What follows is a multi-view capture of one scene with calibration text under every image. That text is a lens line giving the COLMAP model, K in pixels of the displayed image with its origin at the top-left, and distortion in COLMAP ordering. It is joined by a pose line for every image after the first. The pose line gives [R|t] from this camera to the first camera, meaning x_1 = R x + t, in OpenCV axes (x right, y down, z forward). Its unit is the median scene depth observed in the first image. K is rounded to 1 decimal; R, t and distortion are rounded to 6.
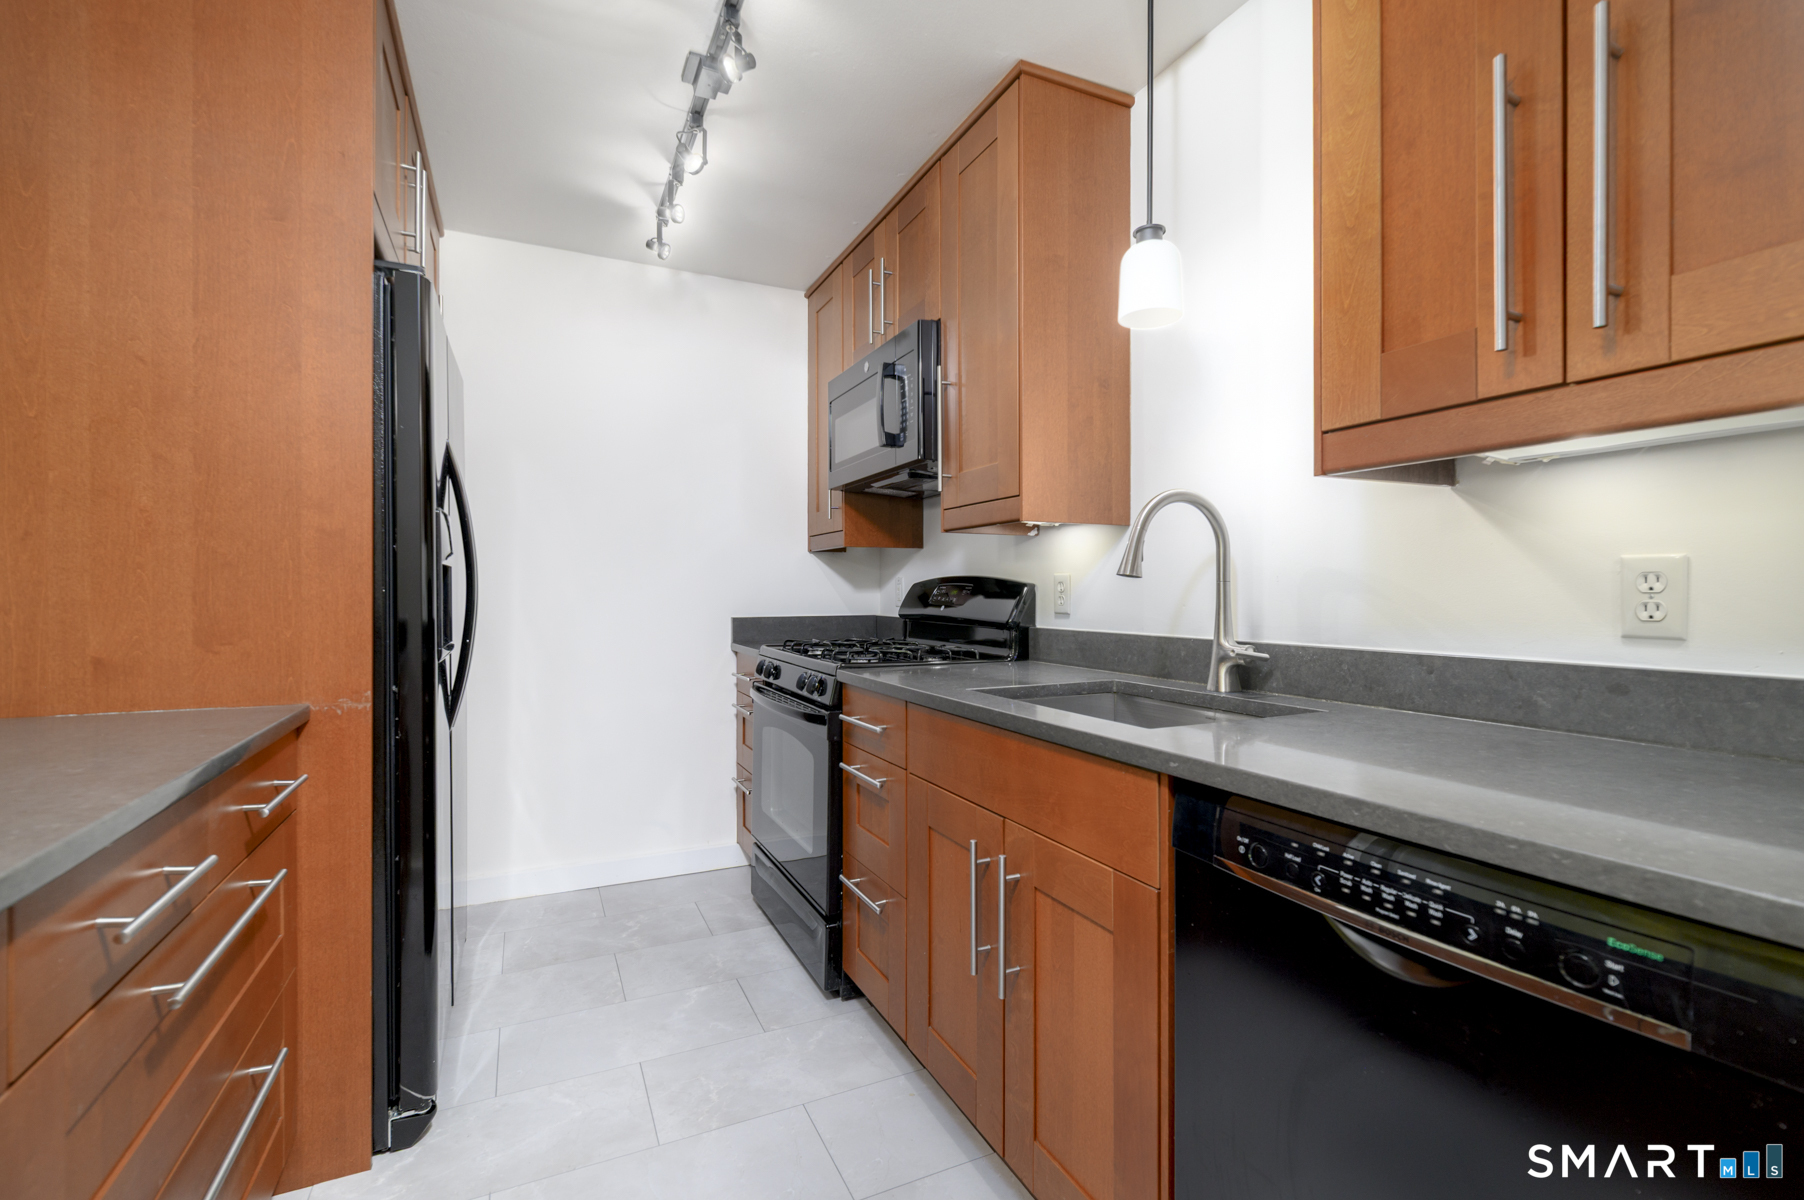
lens RADIAL K [[794.0, 0, 896.4], [0, 794.0, 595.4], [0, 0, 1]] dist [0.000743, -0.000785]
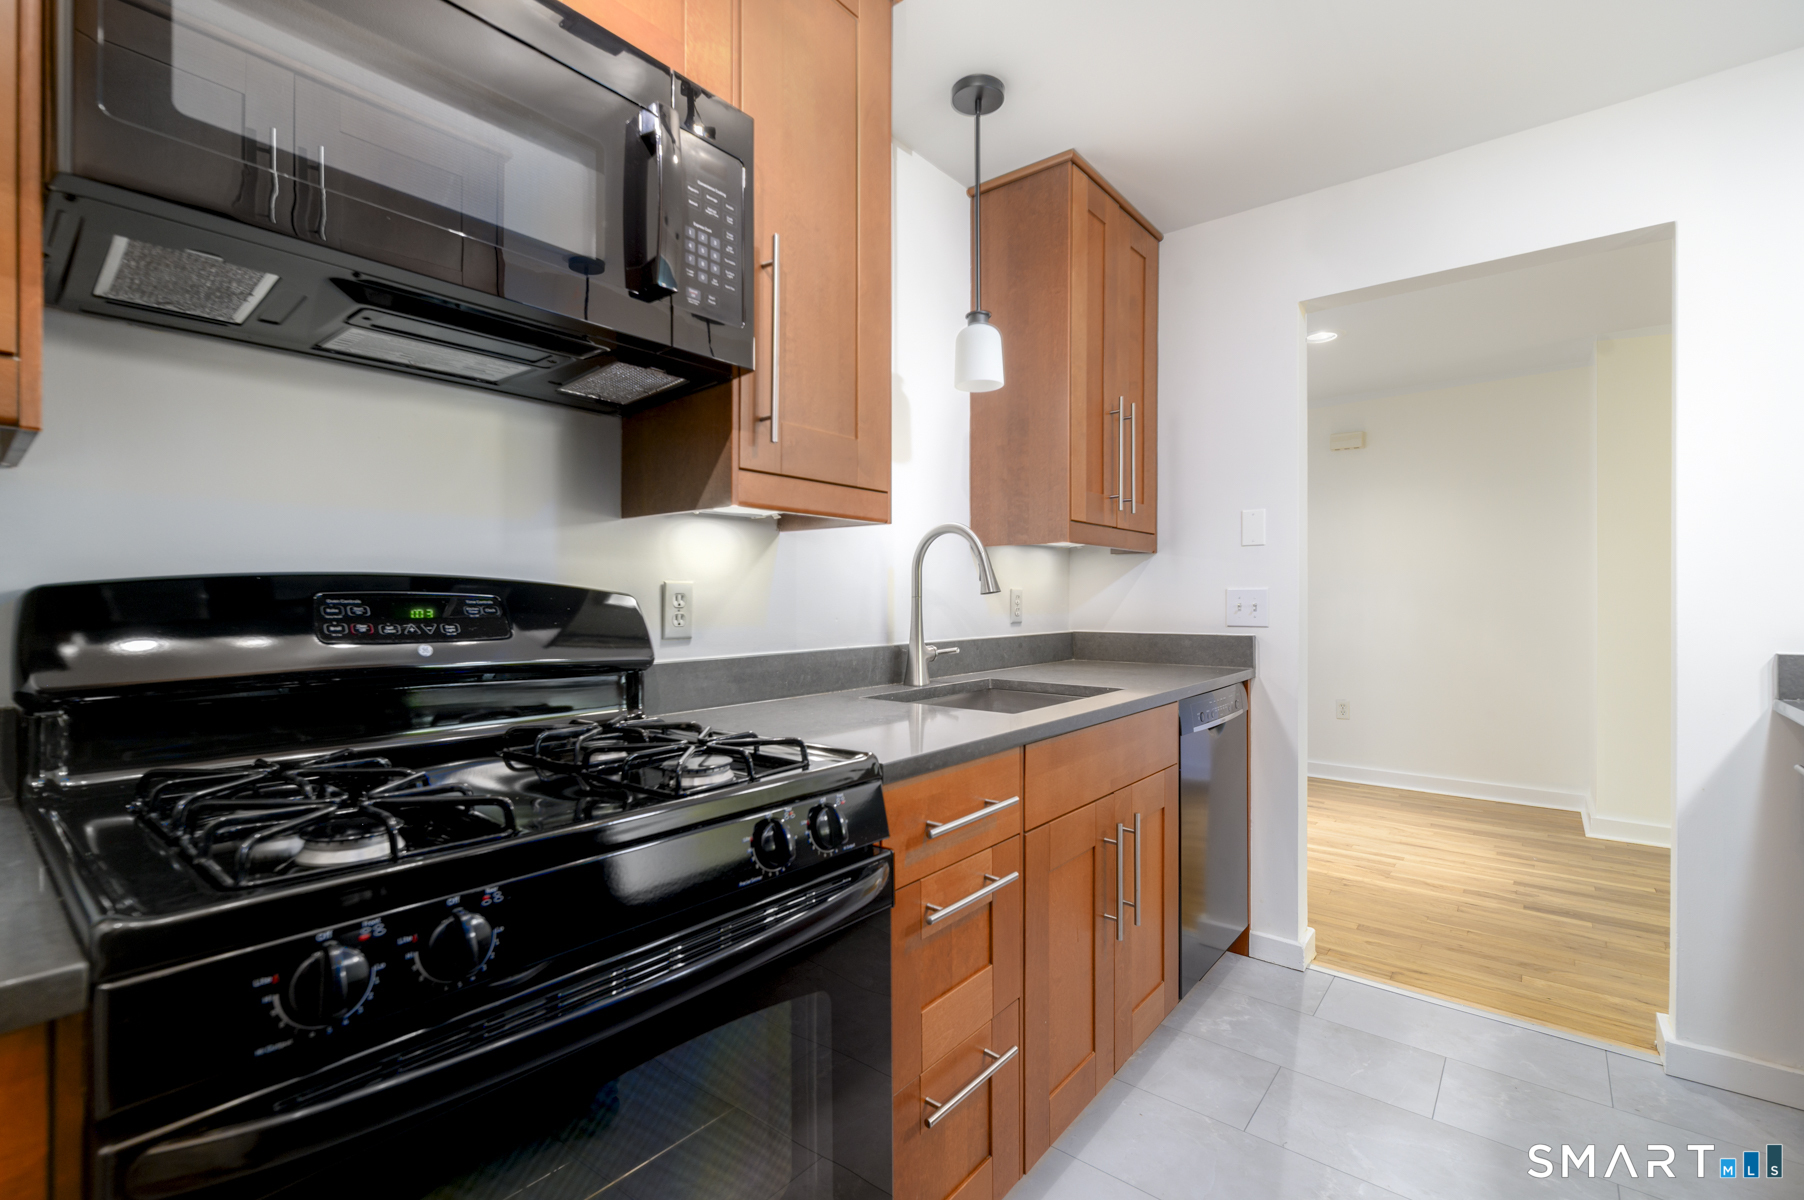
lens RADIAL K [[794.0, 0, 896.4], [0, 794.0, 595.4], [0, 0, 1]] dist [0.000743, -0.000785]
pose [[-0.427111, 0.007906, 0.904165, -0.536195], [0.012121, 0.999922, -0.003018, -0.015329], [-0.904118, 0.009670, -0.427174, 1.090500]]
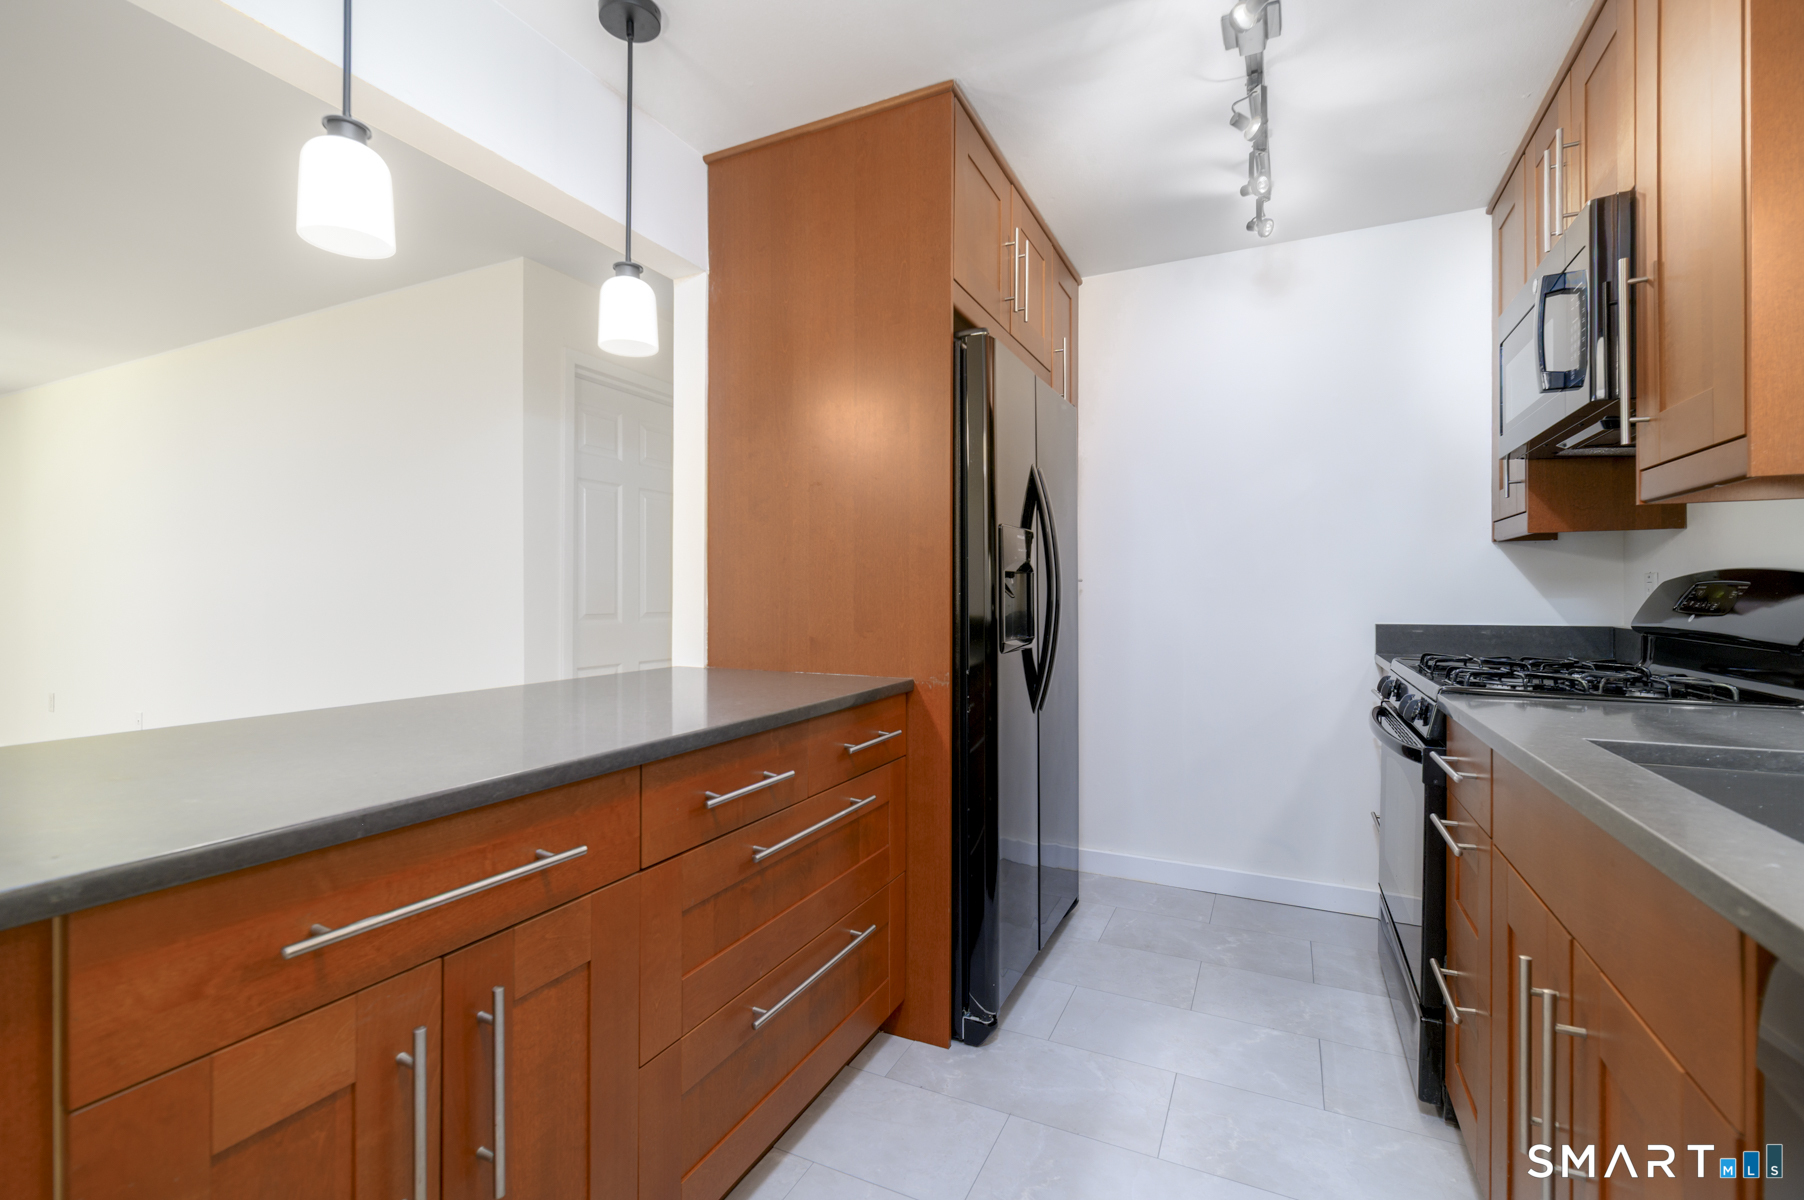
lens RADIAL K [[794.0, 0, 896.4], [0, 794.0, 595.4], [0, 0, 1]] dist [0.000743, -0.000785]
pose [[0.624721, 0.000231, -0.780848, 0.195512], [-0.001819, 0.999998, -0.001159, -0.001319], [0.780846, 0.002144, 0.624720, 0.097465]]
